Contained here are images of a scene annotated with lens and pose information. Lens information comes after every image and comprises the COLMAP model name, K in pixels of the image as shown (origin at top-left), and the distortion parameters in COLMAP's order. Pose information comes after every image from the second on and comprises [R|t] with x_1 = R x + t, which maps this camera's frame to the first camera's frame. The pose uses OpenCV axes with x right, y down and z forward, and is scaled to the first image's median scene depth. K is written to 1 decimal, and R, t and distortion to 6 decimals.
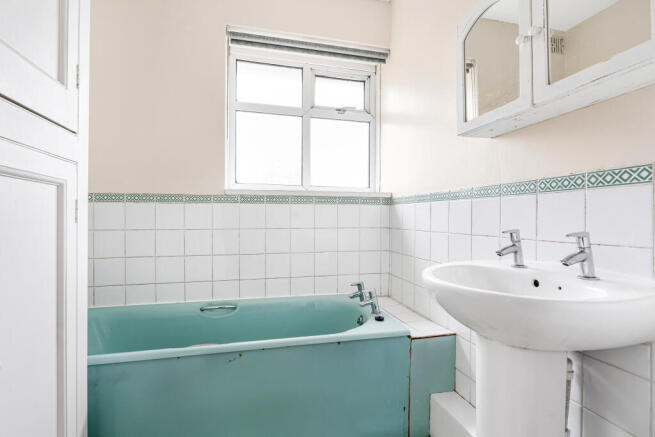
lens RADIAL K [[297.2, 0, 325.5], [0, 297.2, 218.9], [0, 0, 1]] dist [0.002554, 0.000089]
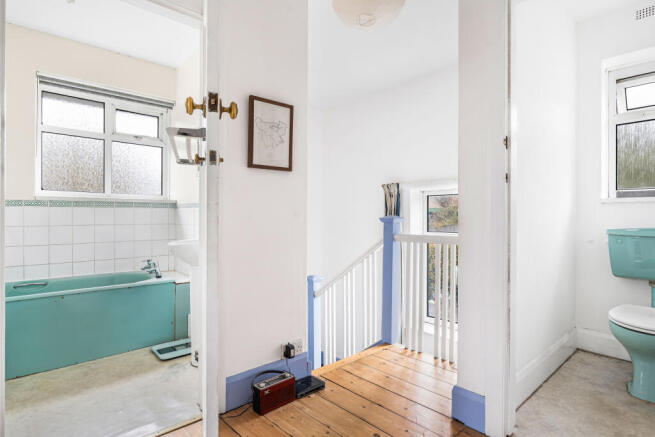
lens RADIAL K [[352.4, 0, 329.6], [0, 352.4, 217.5], [0, 0, 1]] dist [0.000168, 0.001113]
pose [[0.881505, -0.002866, 0.472167, 0.070228], [0.002407, 0.999996, 0.001576, -0.002609], [-0.472169, -0.000253, 0.881508, -0.936838]]
